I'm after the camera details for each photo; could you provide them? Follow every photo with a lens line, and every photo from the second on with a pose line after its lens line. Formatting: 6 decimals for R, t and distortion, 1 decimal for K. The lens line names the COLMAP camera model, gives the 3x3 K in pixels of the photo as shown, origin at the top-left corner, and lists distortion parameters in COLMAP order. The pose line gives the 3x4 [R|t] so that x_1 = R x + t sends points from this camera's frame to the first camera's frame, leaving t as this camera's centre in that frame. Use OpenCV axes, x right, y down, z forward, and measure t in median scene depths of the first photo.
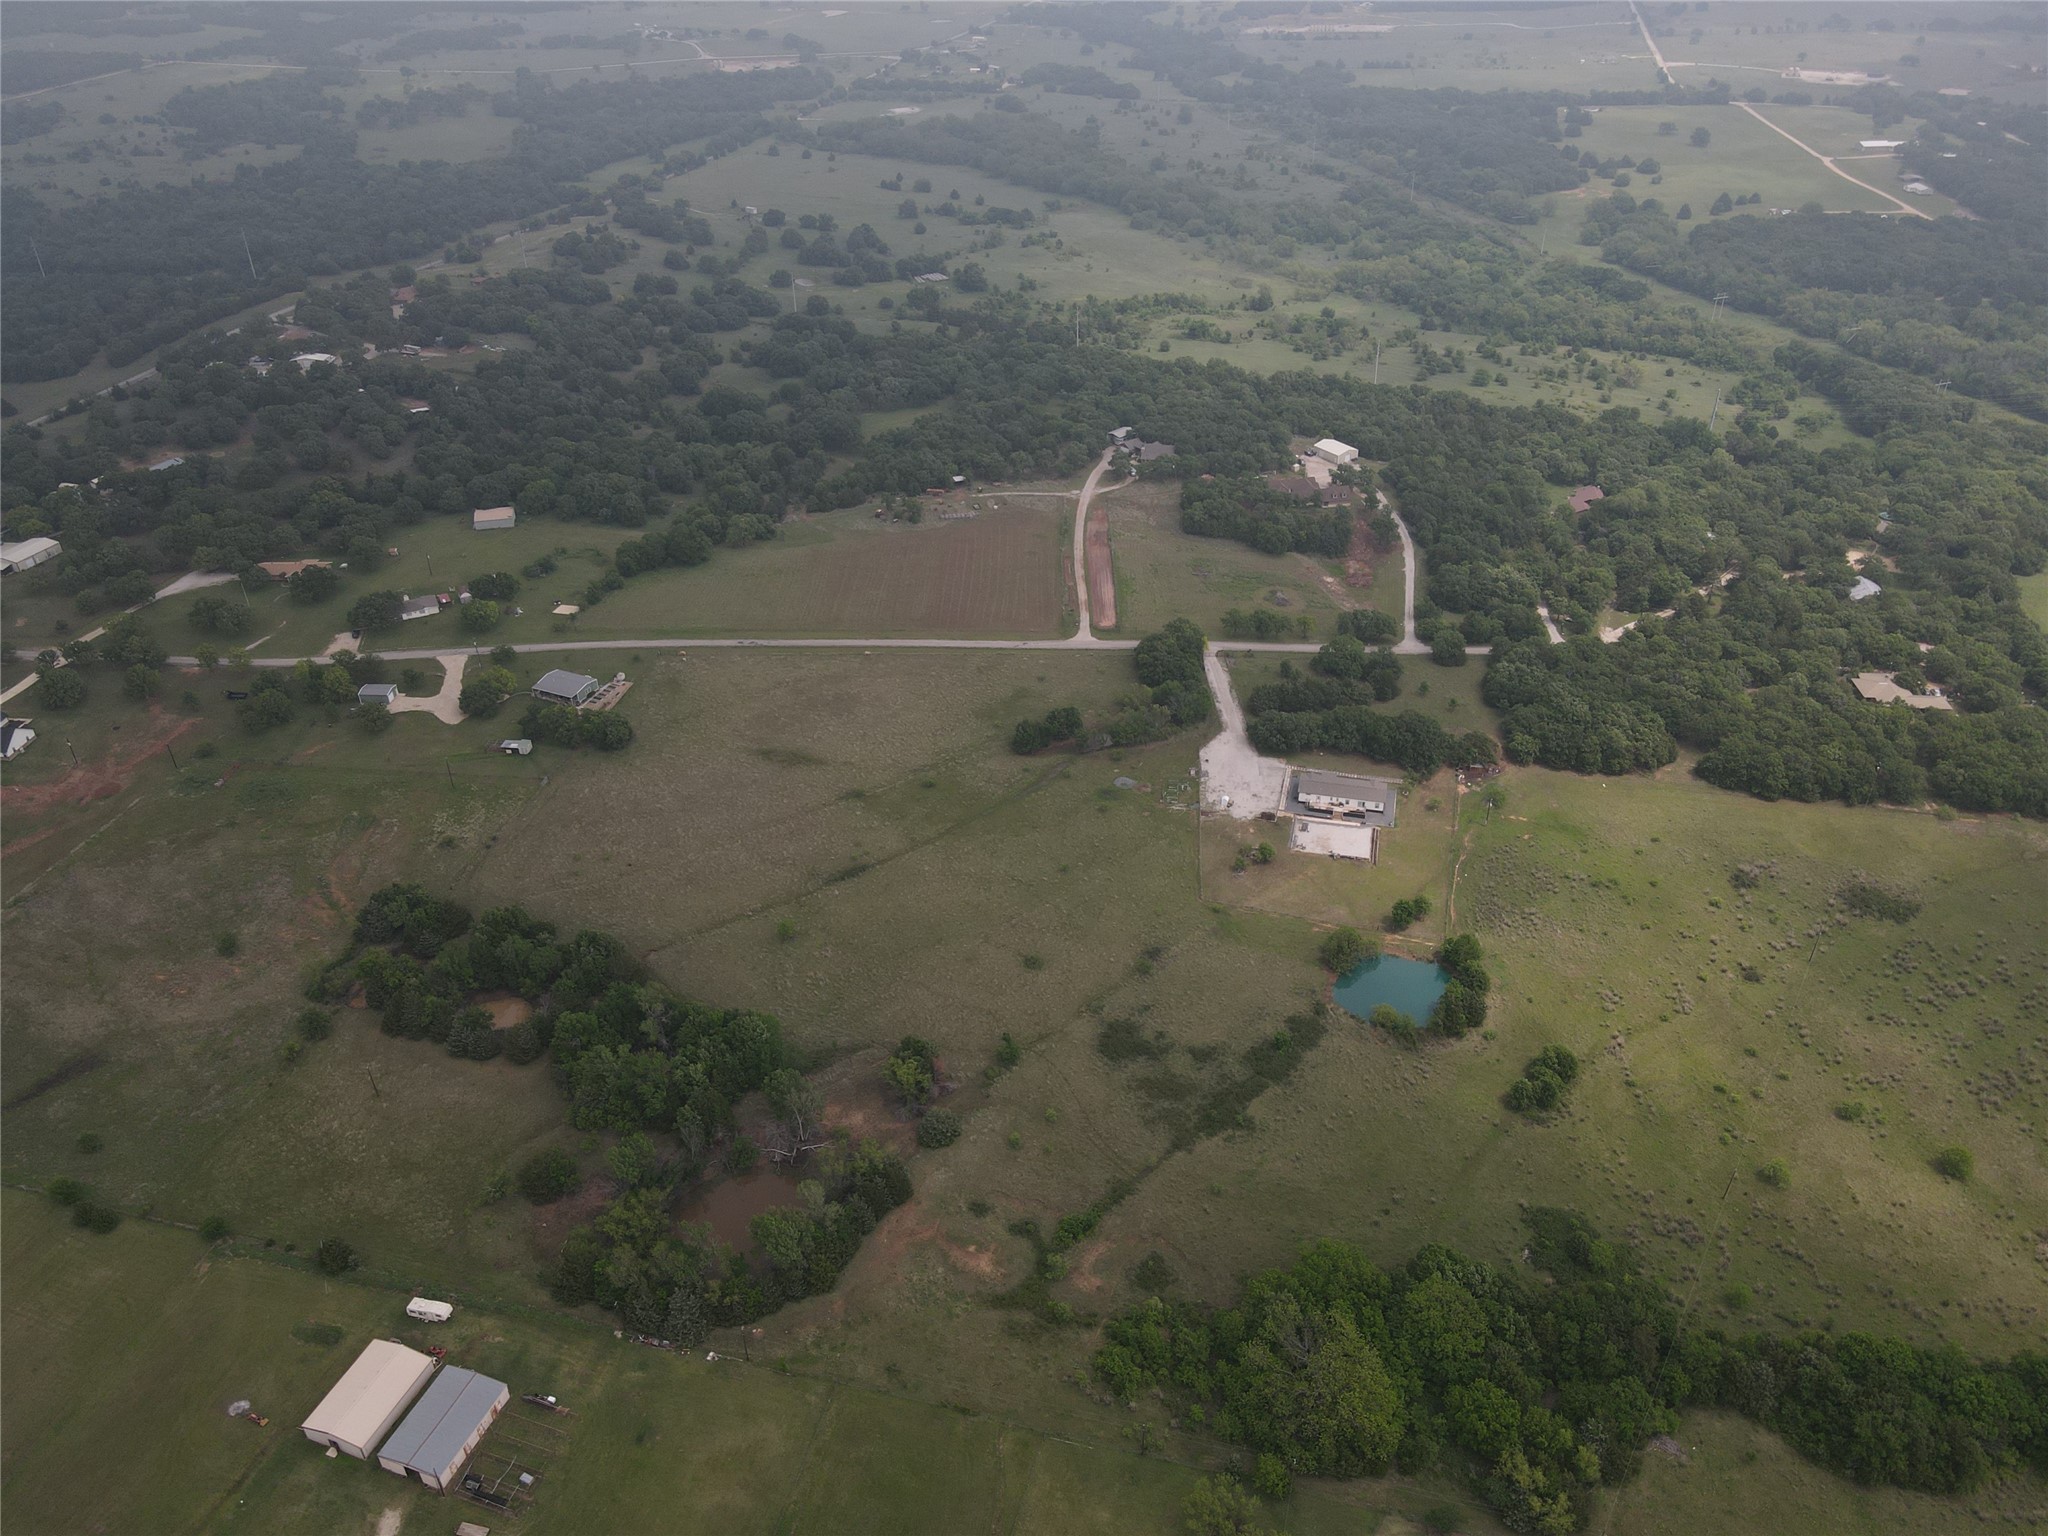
lens RADIAL K [[1491.5, 0, 1029.0], [0, 1491.5, 774.9], [0, 0, 1]] dist [-0.001933, 0.011067]
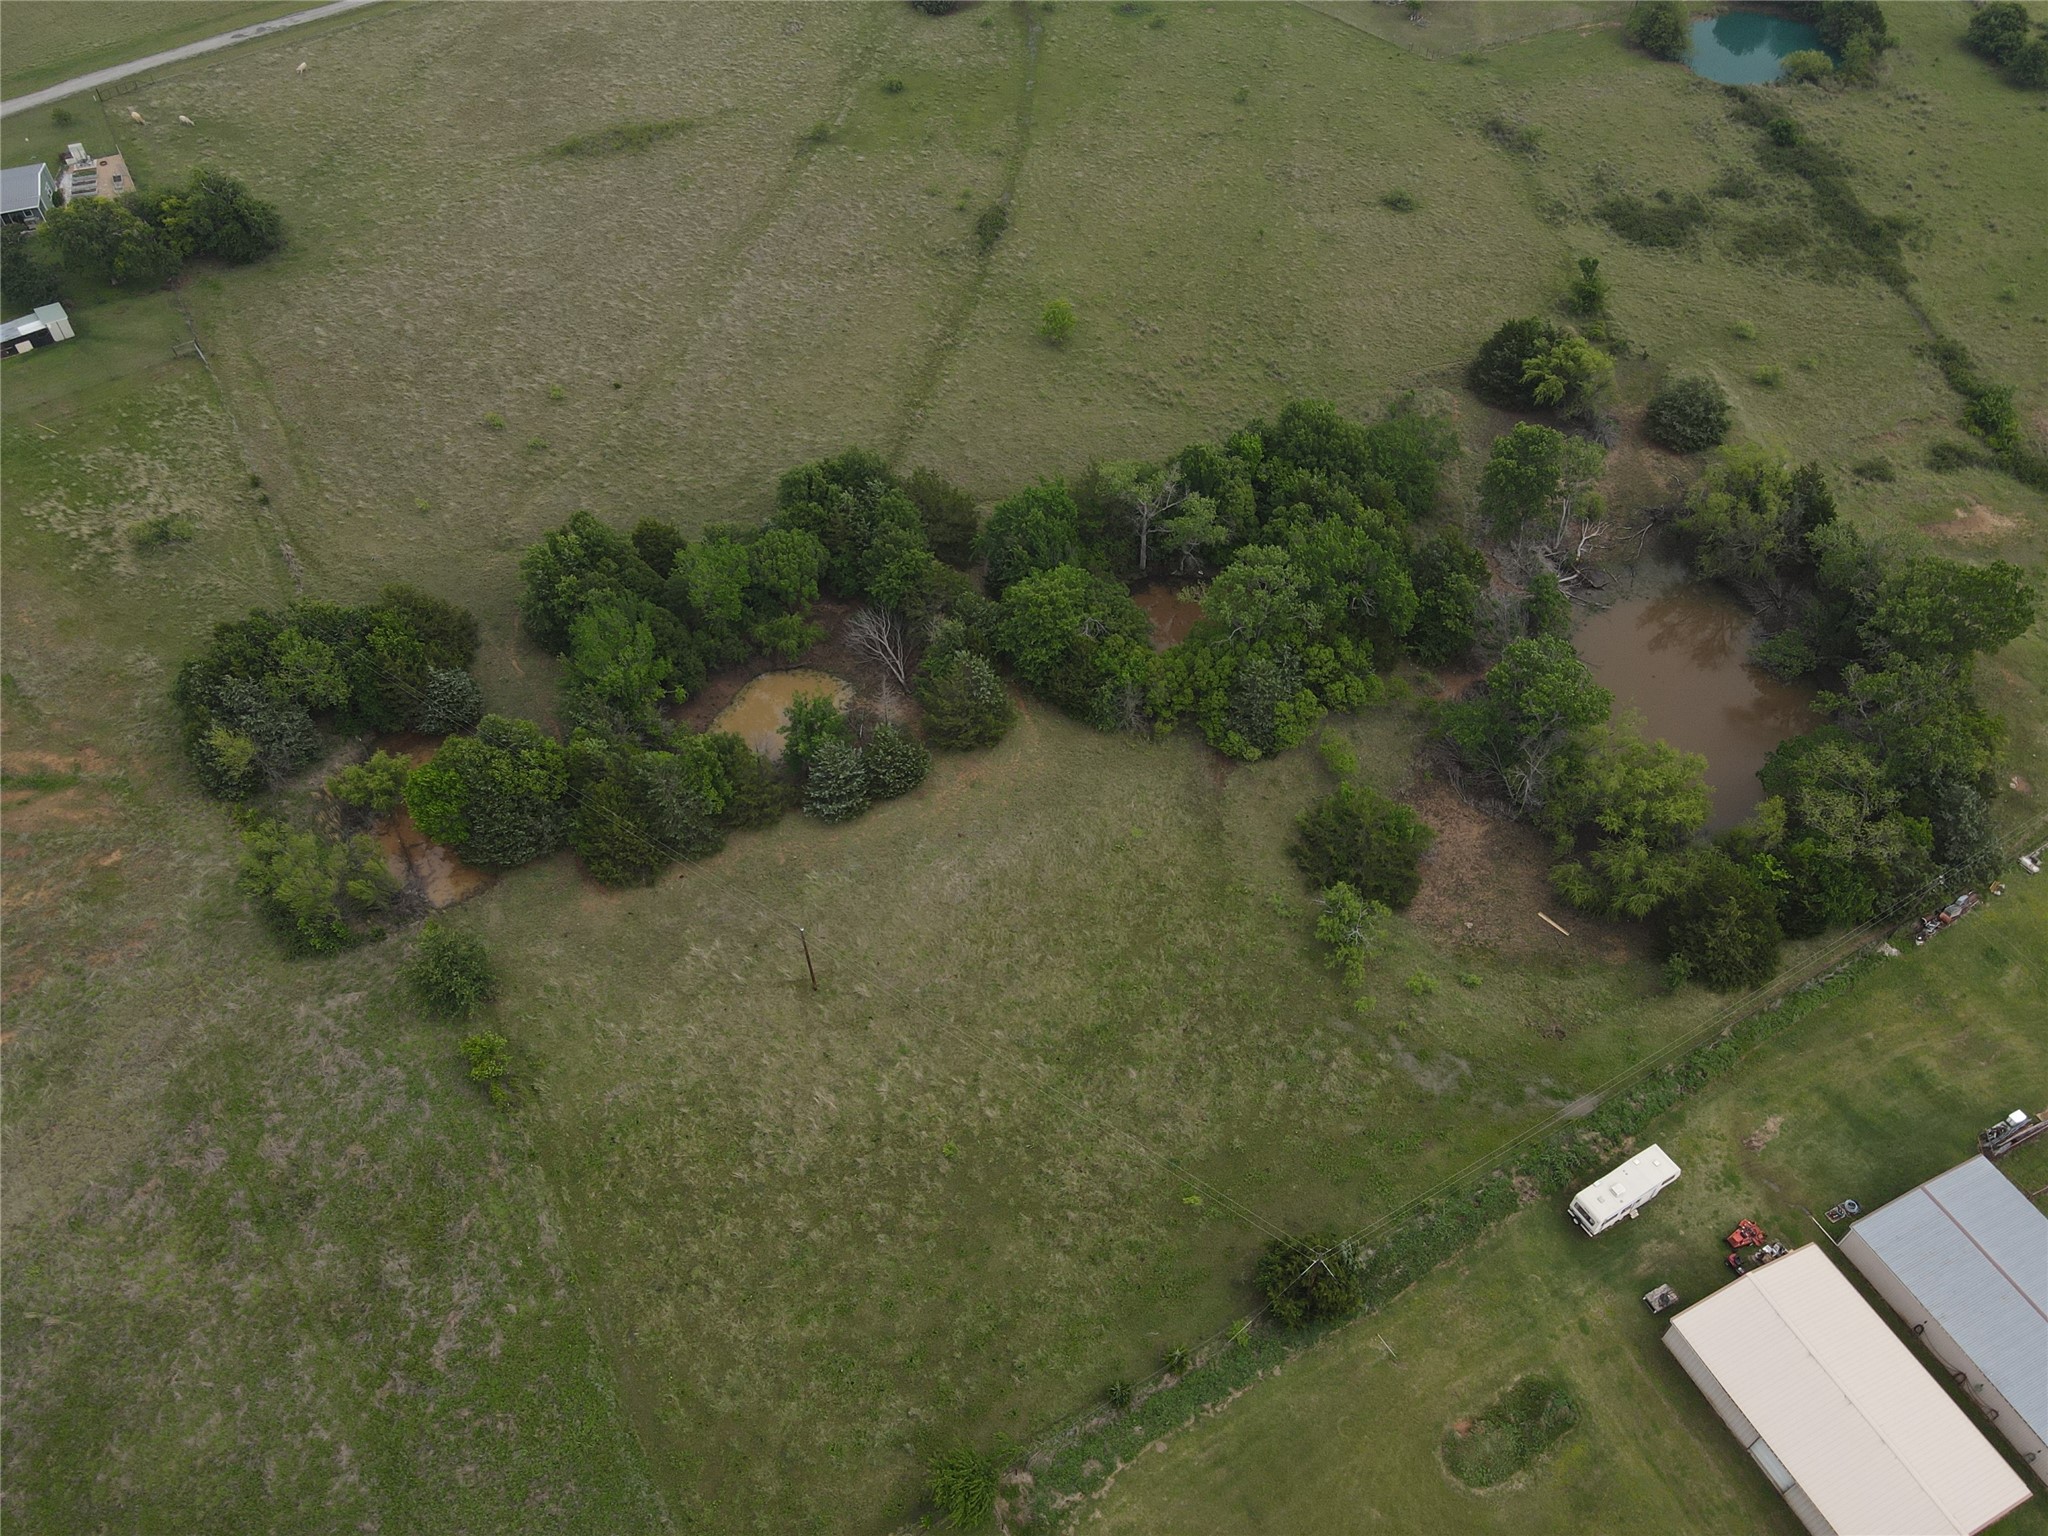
lens RADIAL K [[1491.5, 0, 1024.3], [0, 1491.5, 761.1], [0, 0, 1]] dist [-0.001933, 0.011067]
pose [[0.711420, -0.520862, 0.471788, -0.457917], [0.382972, 0.850227, 0.361174, 0.042275], [-0.589249, -0.076265, 0.804344, 0.560572]]
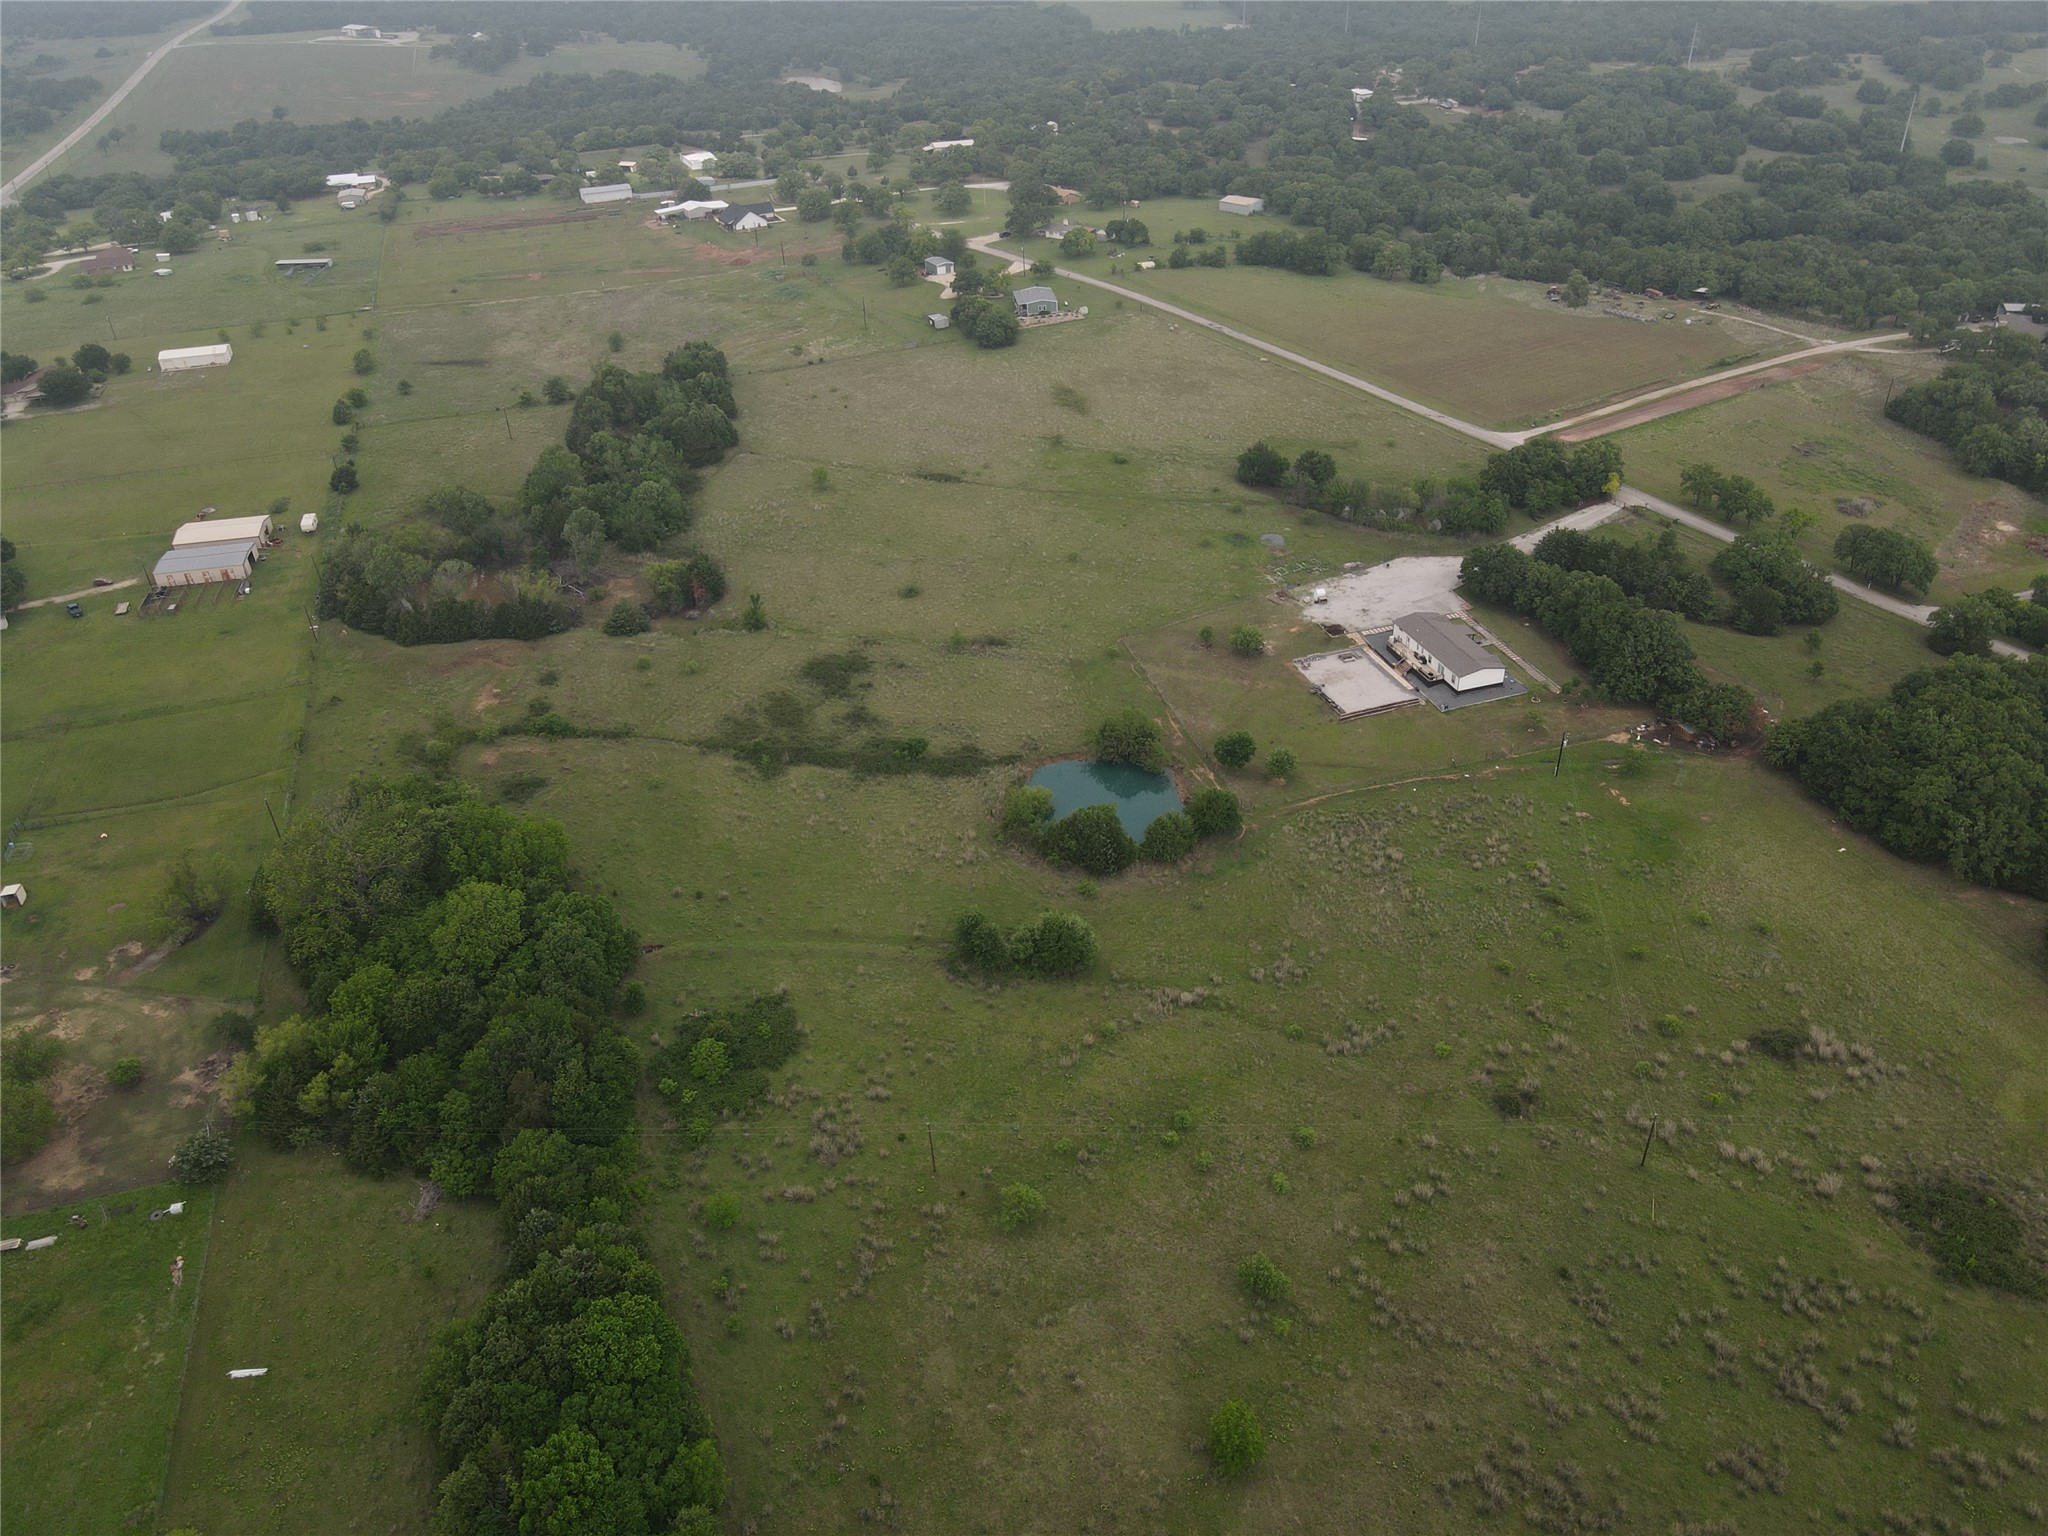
lens RADIAL K [[1491.5, 0, 1029.4], [0, 1491.5, 758.6], [0, 0, 1]] dist [-0.001933, 0.011067]
pose [[0.527526, 0.450584, -0.720201, 0.666276], [-0.440319, 0.870016, 0.221793, -0.013155], [0.726523, 0.200116, 0.657357, 0.467625]]
